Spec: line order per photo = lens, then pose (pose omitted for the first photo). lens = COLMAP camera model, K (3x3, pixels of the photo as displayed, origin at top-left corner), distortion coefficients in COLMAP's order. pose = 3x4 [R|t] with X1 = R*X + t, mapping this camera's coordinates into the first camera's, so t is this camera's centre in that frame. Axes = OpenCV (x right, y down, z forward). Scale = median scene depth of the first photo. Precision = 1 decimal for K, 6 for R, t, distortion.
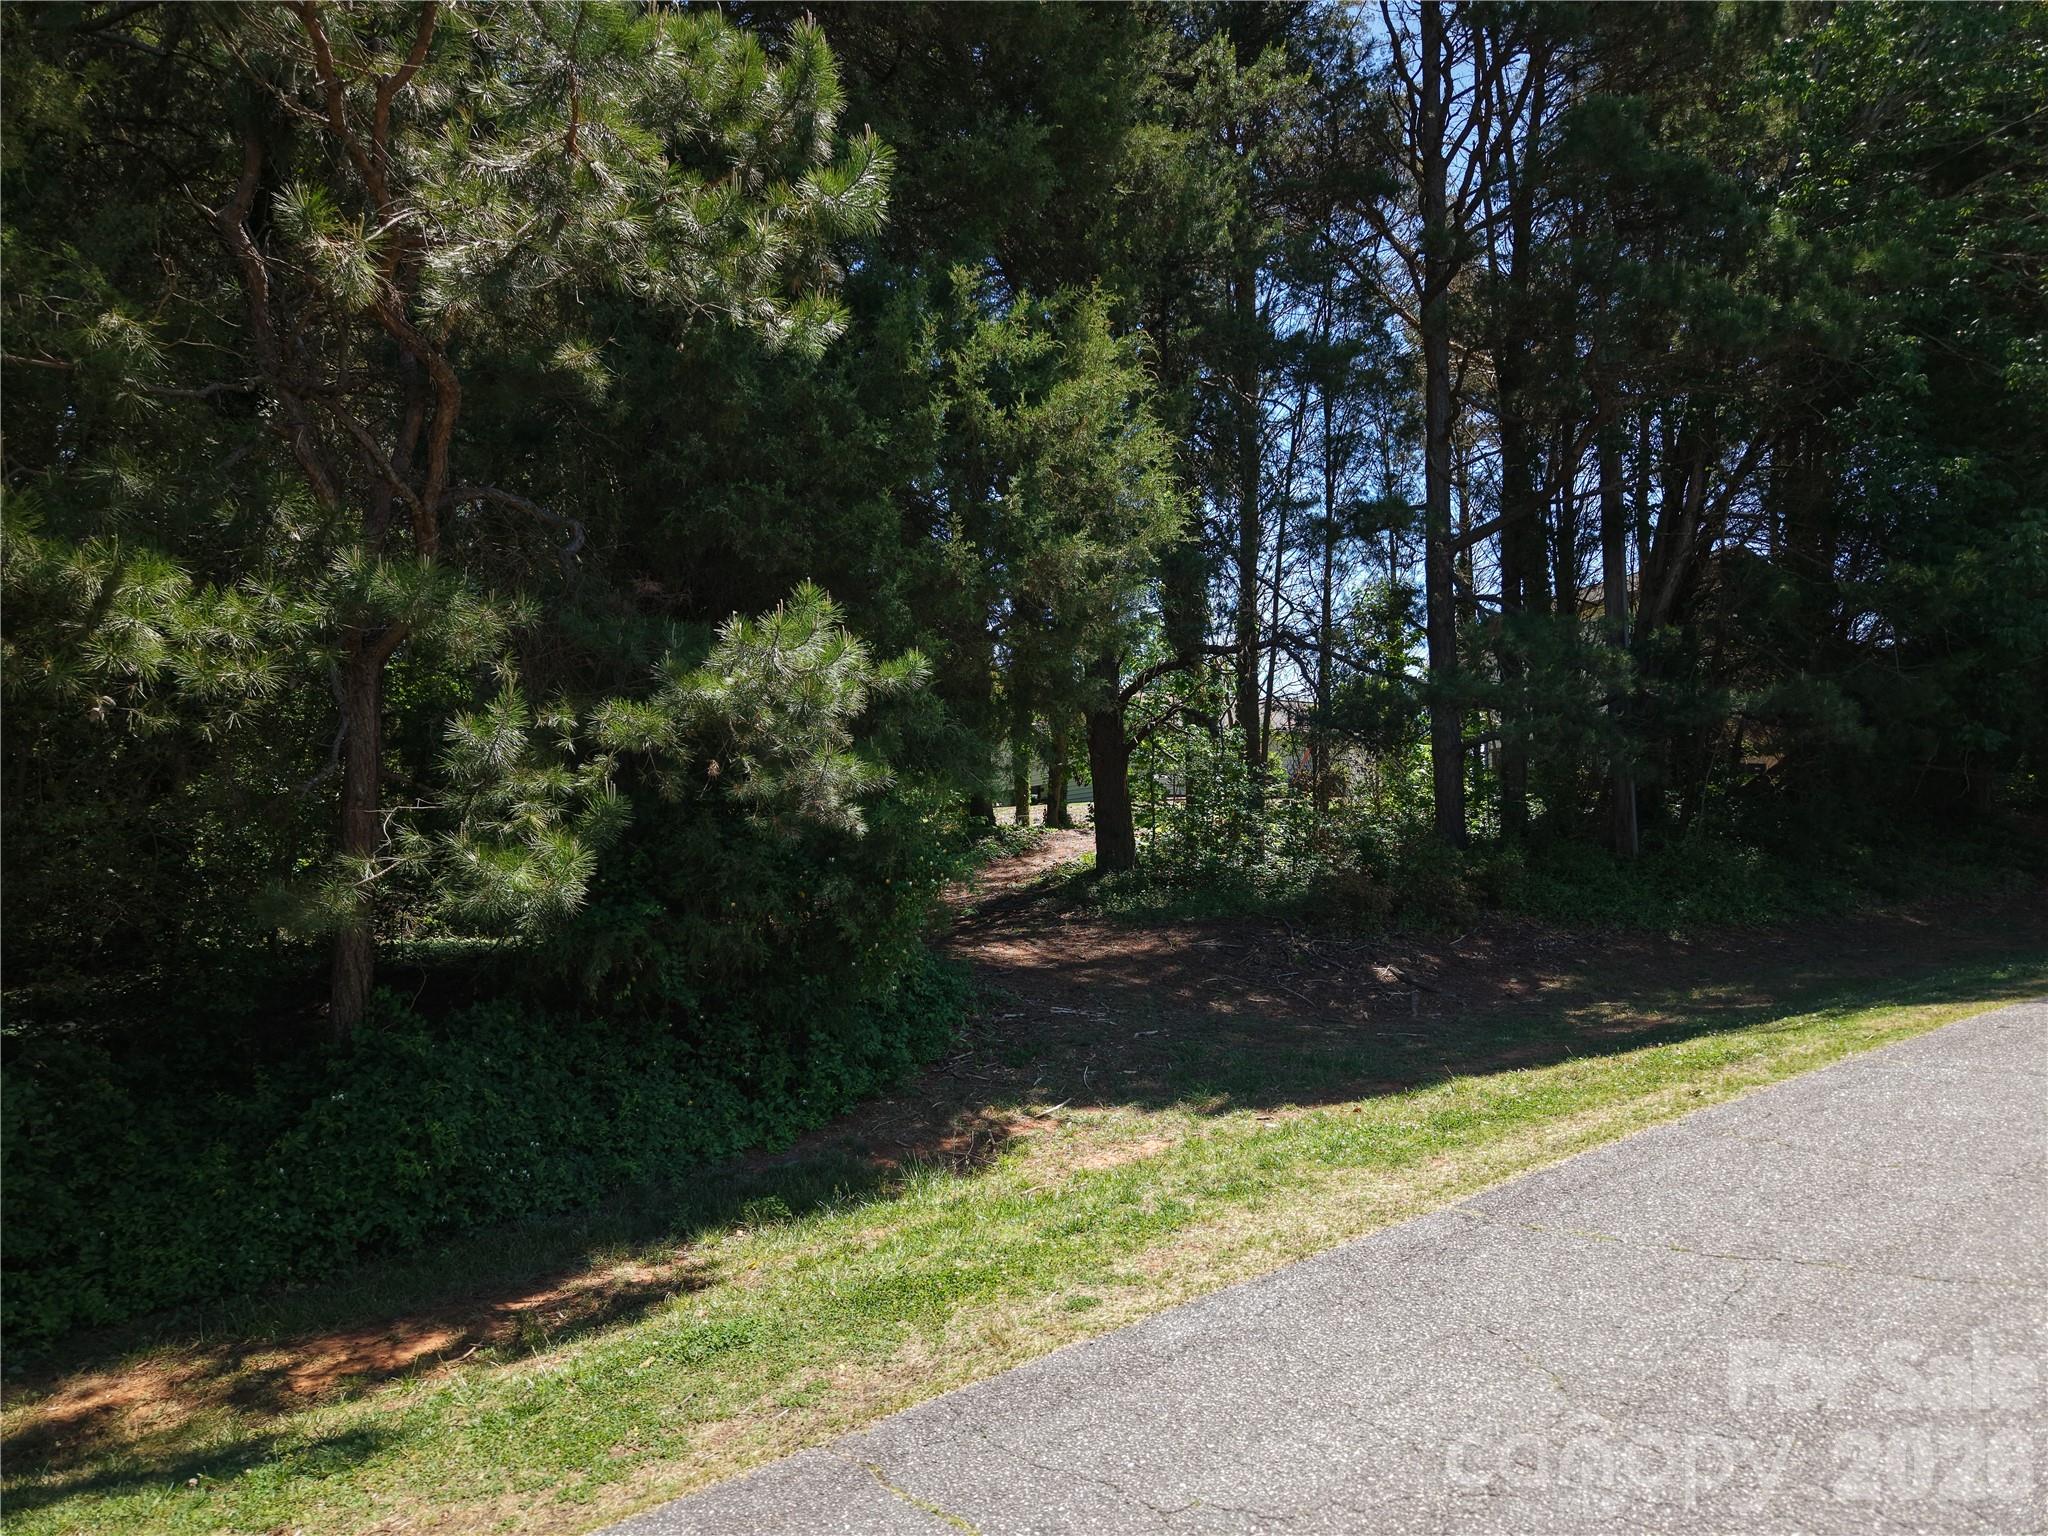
lens RADIAL K [[1379.2, 0, 1025.1], [0, 1379.2, 758.4], [0, 0, 1]] dist [0.017738, -0.018681]
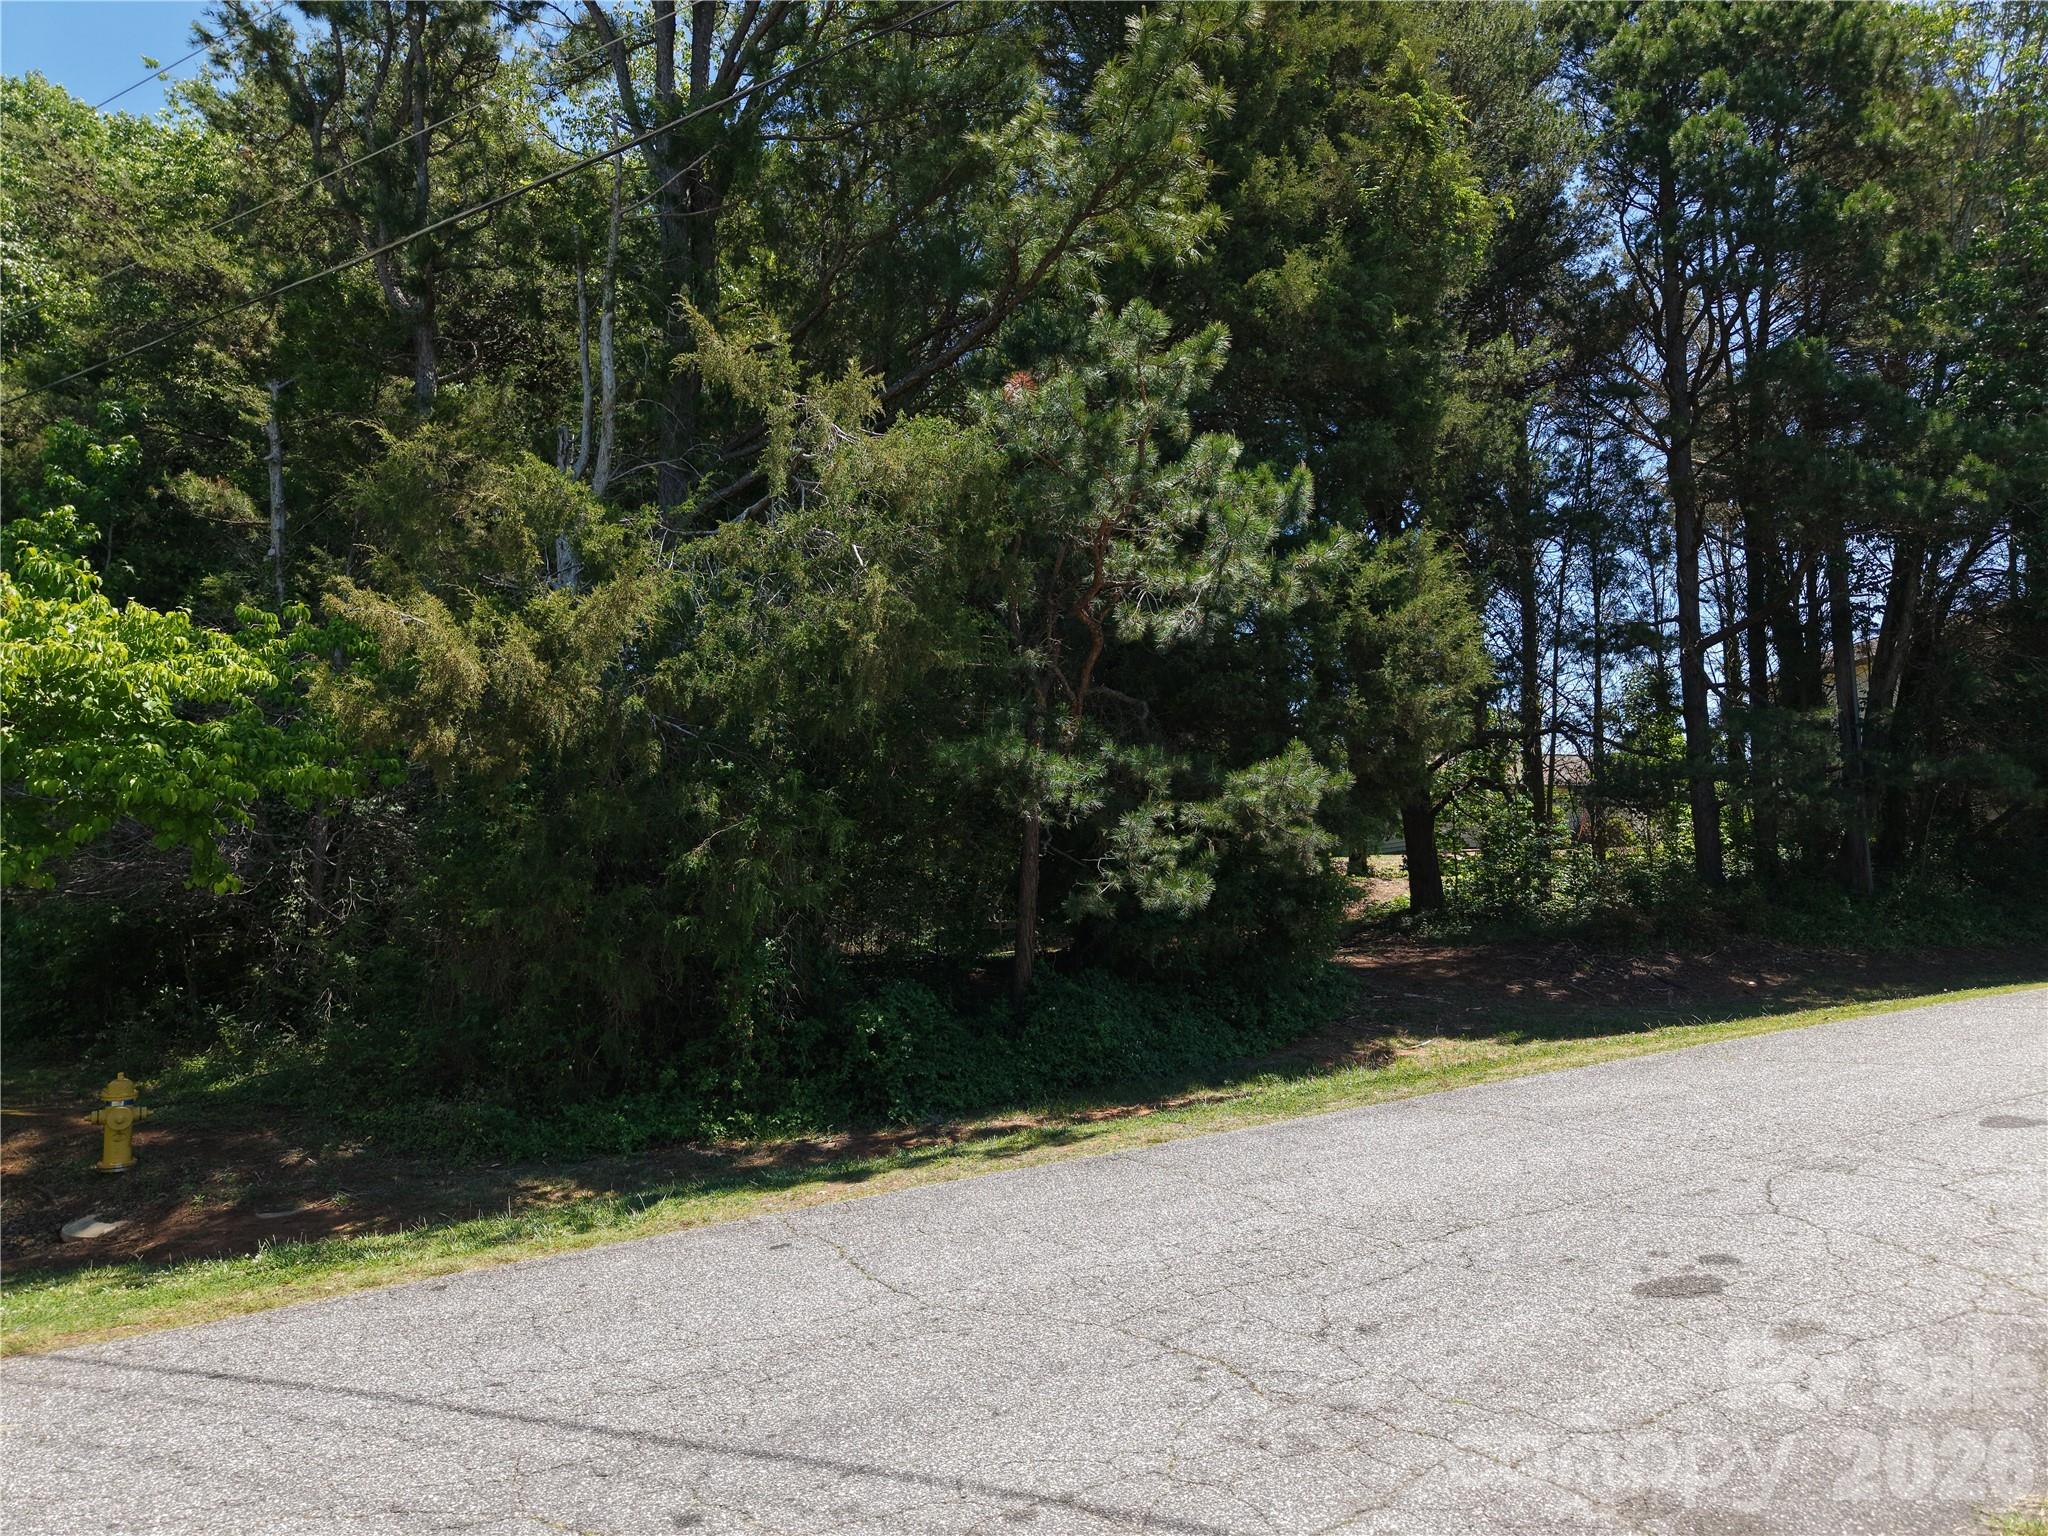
lens RADIAL K [[1379.2, 0, 1025.1], [0, 1379.2, 758.4], [0, 0, 1]] dist [0.017738, -0.018681]
pose [[0.982122, -0.025588, -0.186496, -0.071582], [0.018084, 0.998961, -0.041827, -0.011607], [0.187373, 0.037707, 0.981565, -0.393837]]
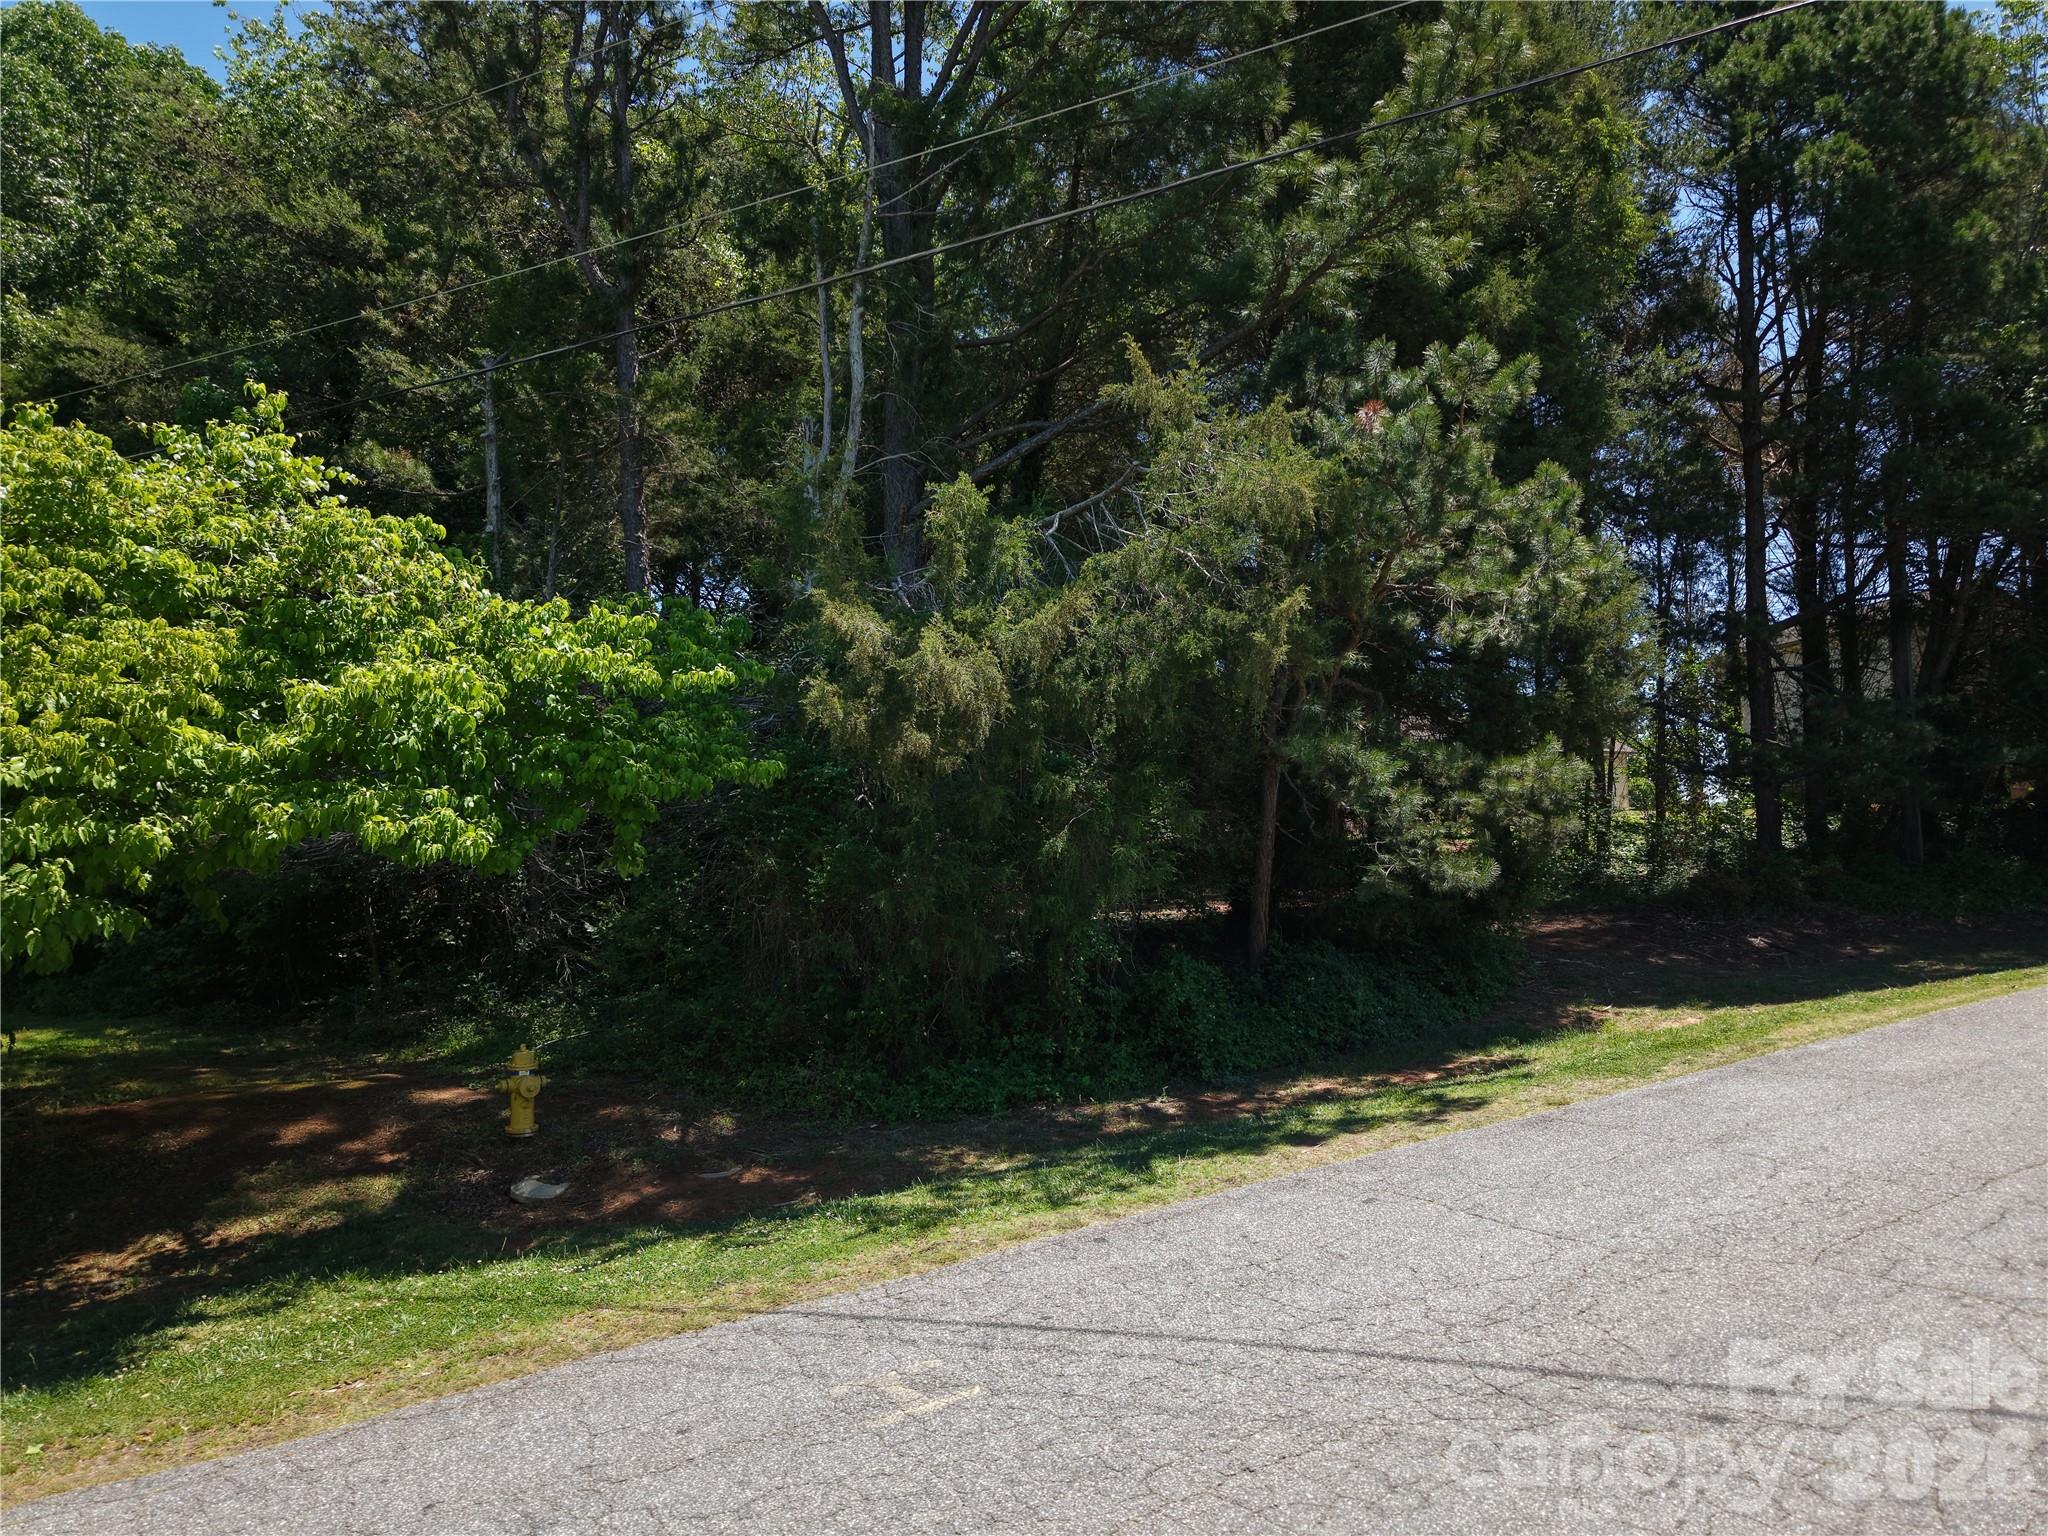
lens RADIAL K [[1379.2, 0, 1025.1], [0, 1379.2, 758.4], [0, 0, 1]] dist [0.017738, -0.018681]
pose [[0.992863, -0.009690, -0.118868, -0.291667], [0.009365, 0.999951, -0.003289, -0.037673], [0.118894, 0.002153, 0.992905, -0.487323]]
